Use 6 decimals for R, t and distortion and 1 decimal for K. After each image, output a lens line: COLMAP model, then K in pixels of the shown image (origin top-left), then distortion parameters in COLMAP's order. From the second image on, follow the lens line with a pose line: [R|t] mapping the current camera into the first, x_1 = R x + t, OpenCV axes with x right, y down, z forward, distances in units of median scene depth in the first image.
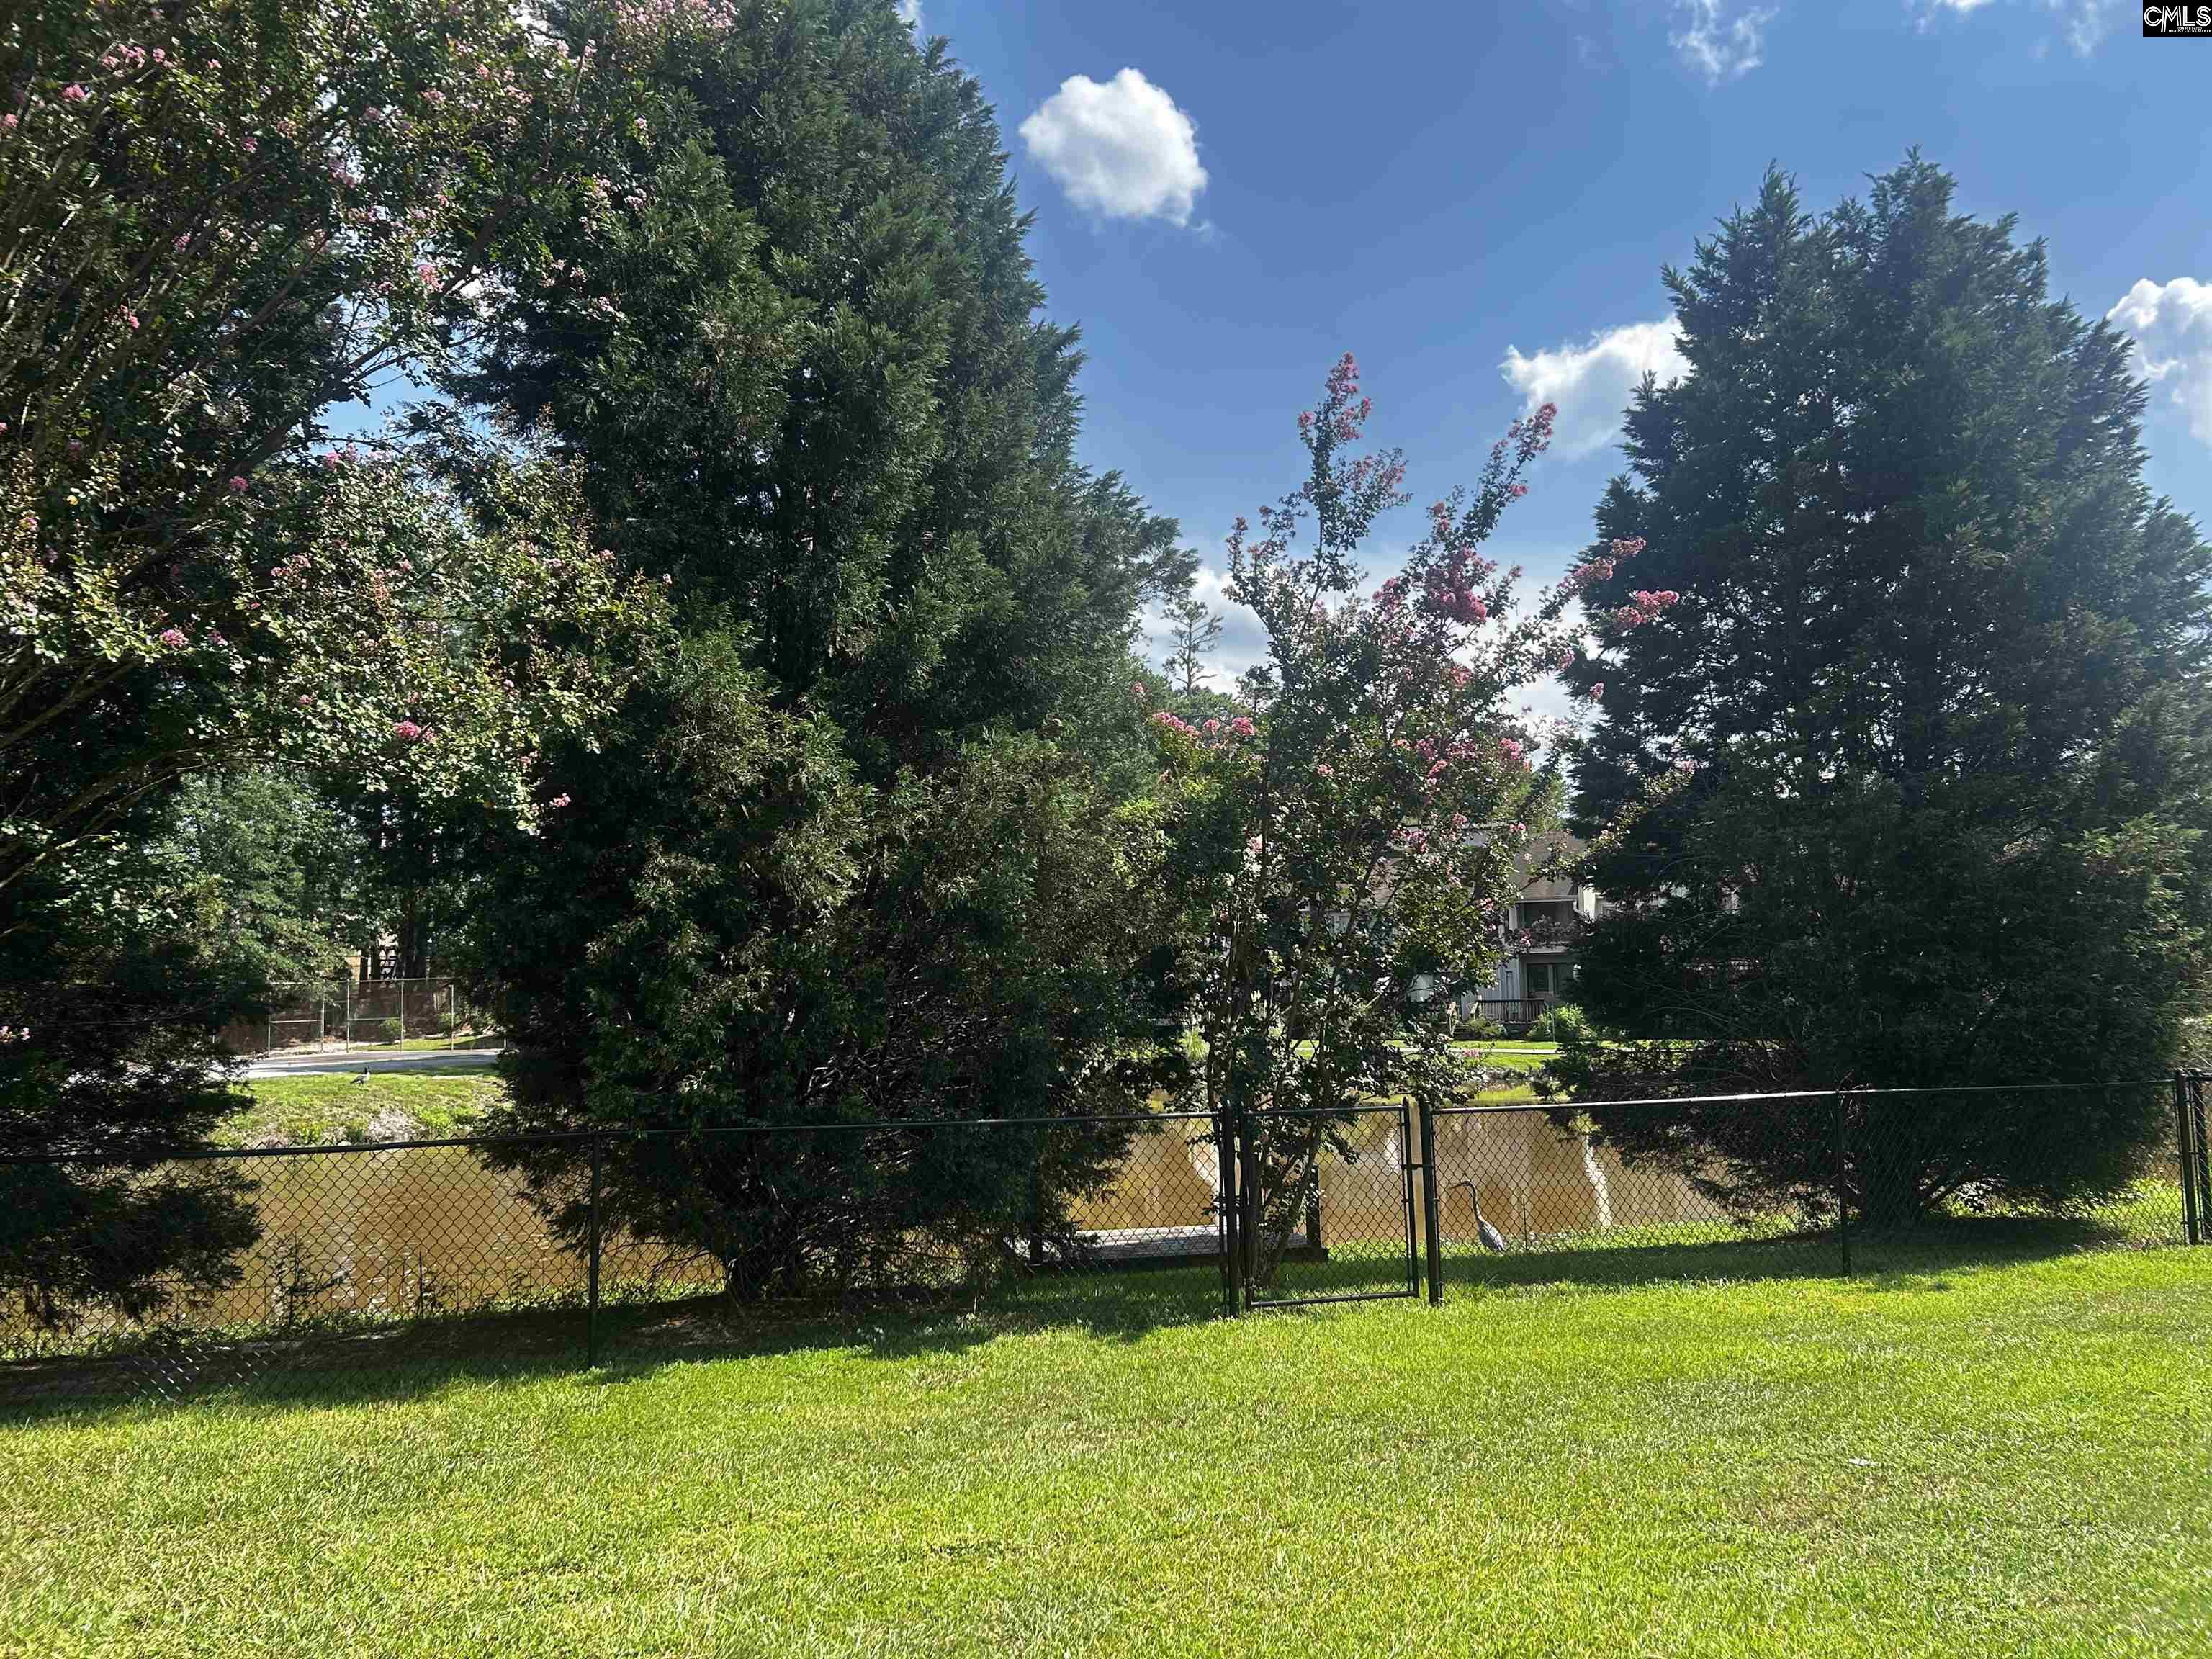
lens RADIAL K [[1674.0, 0, 1110.5], [0, 1674.0, 839.4], [0, 0, 1]] dist [0.078496, -0.103179]
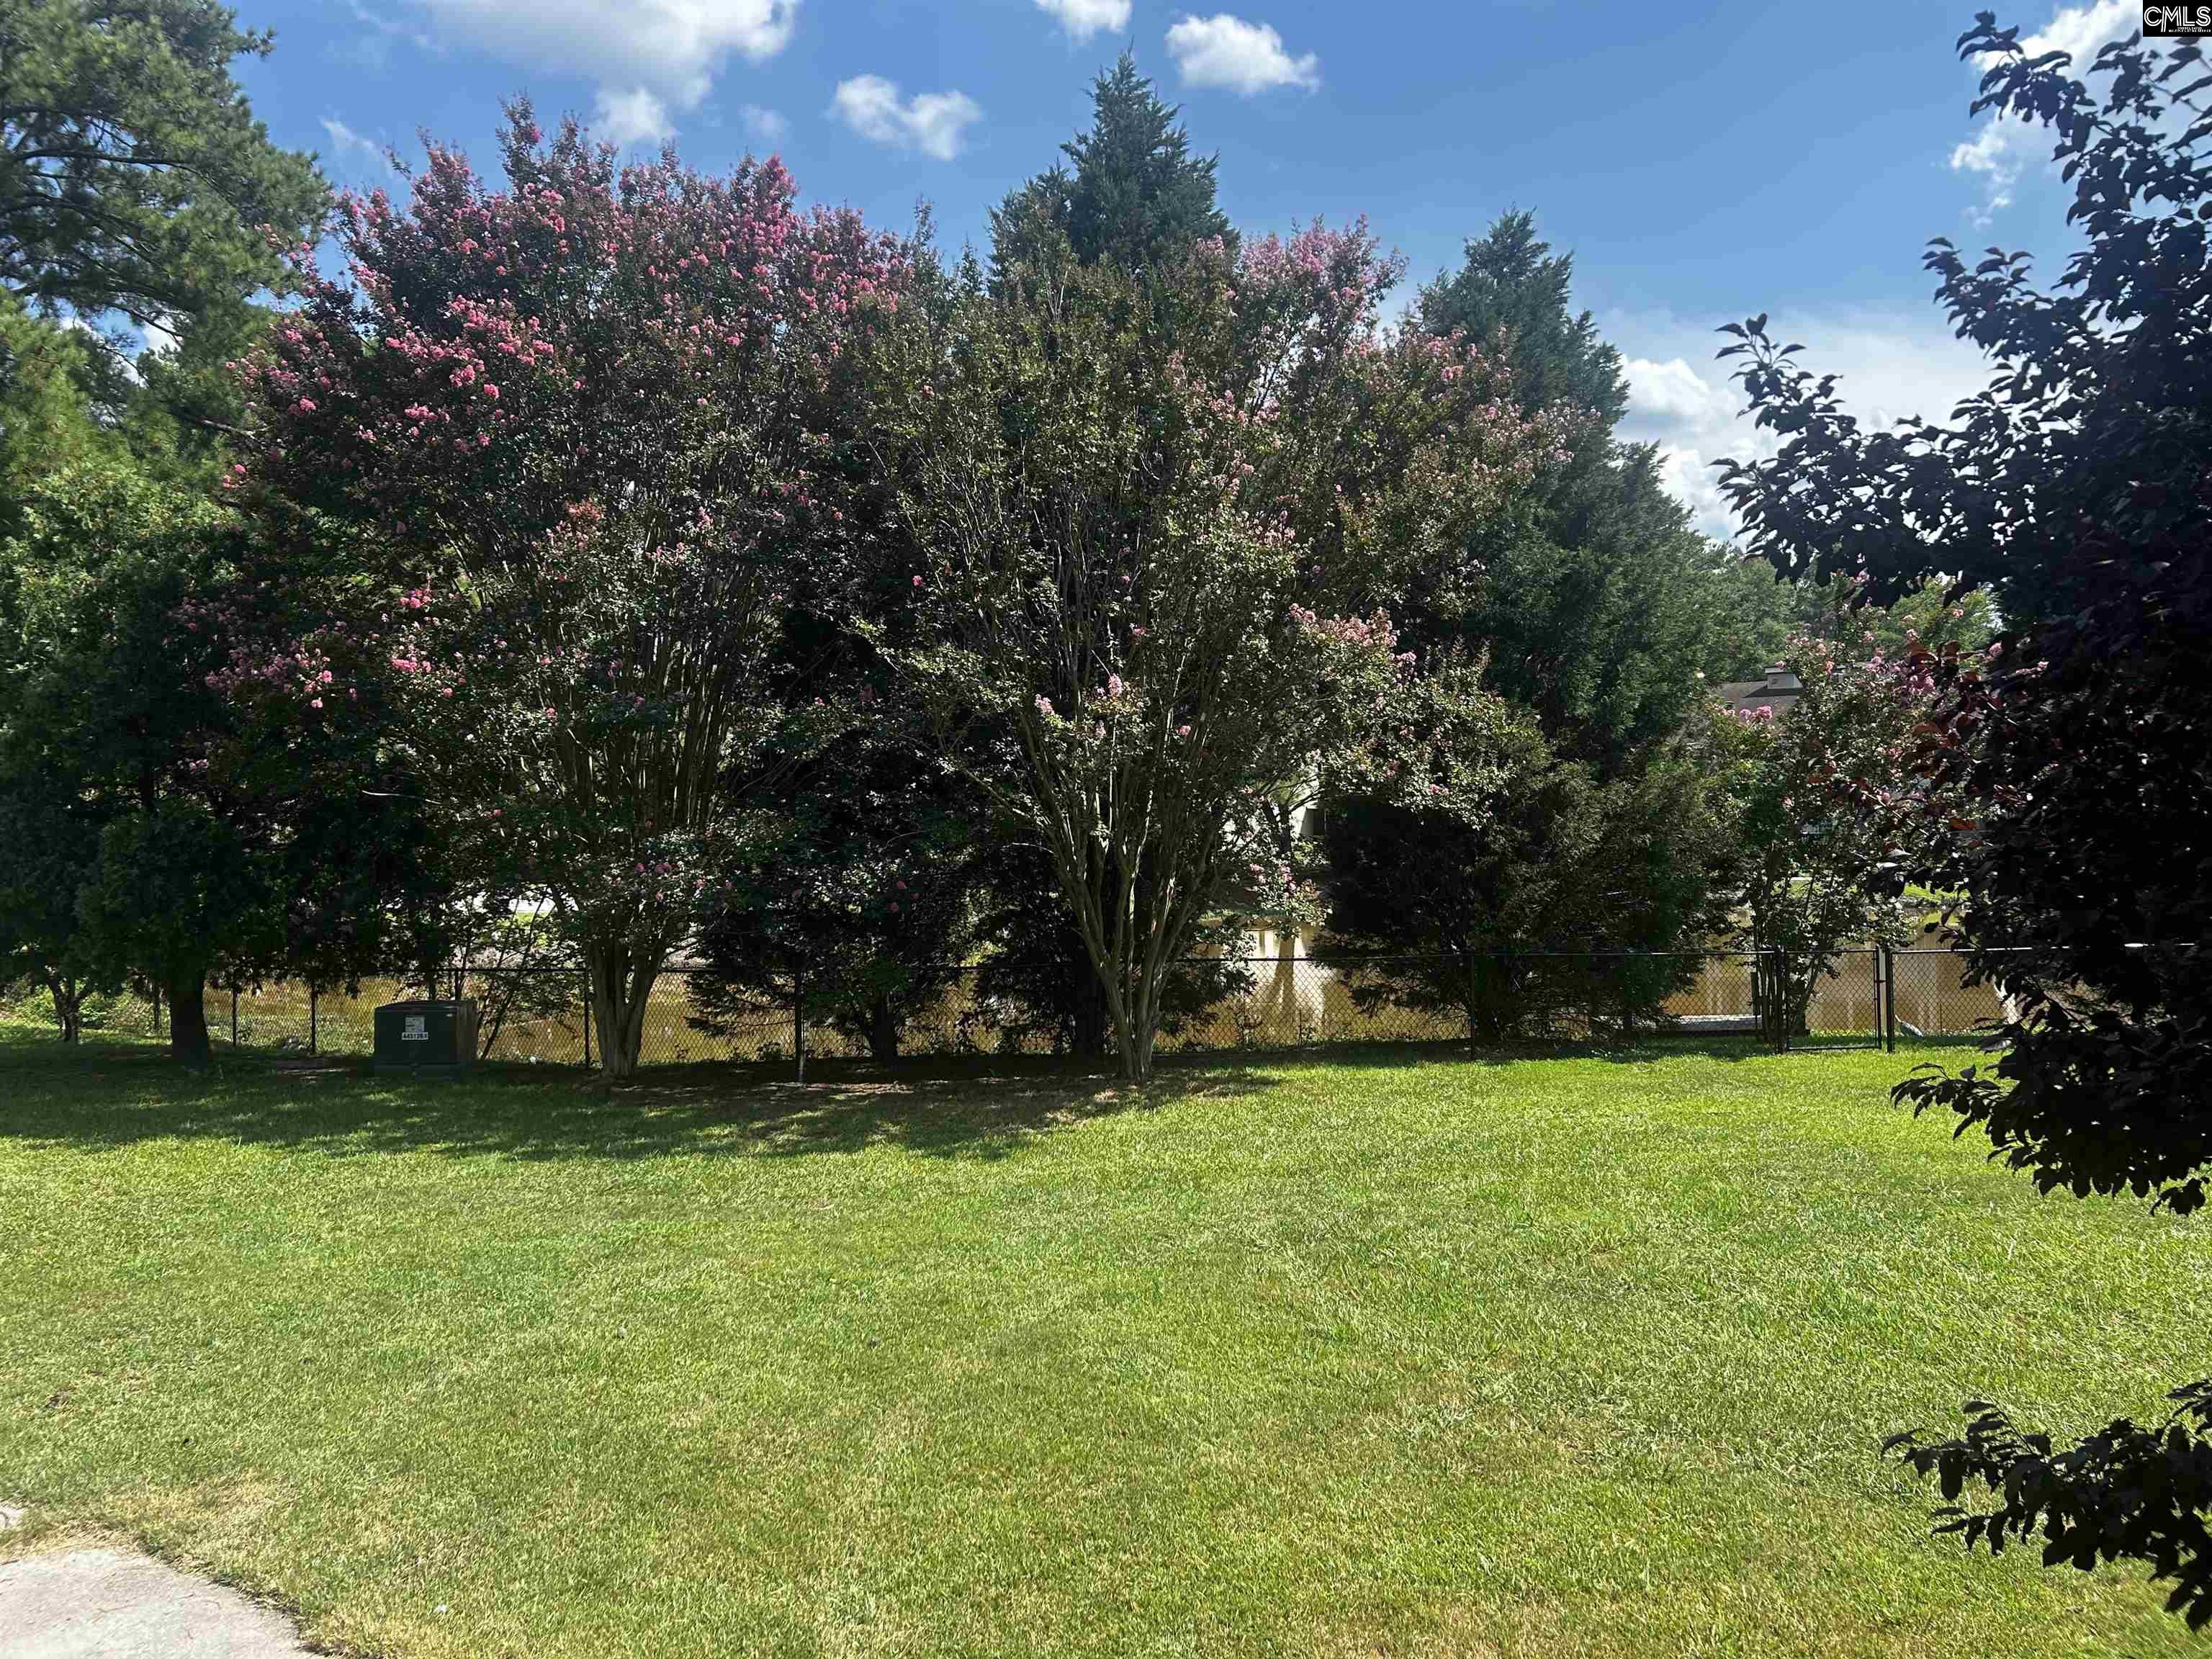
lens RADIAL K [[1683.0, 0, 1100.4], [0, 1683.0, 809.1], [0, 0, 1]] dist [0.049658, -0.109877]
pose [[0.974039, 0.005560, -0.226312, -0.235012], [0.016786, 0.995172, 0.096697, -0.189410], [0.225758, -0.097985, 0.969243, -0.981008]]
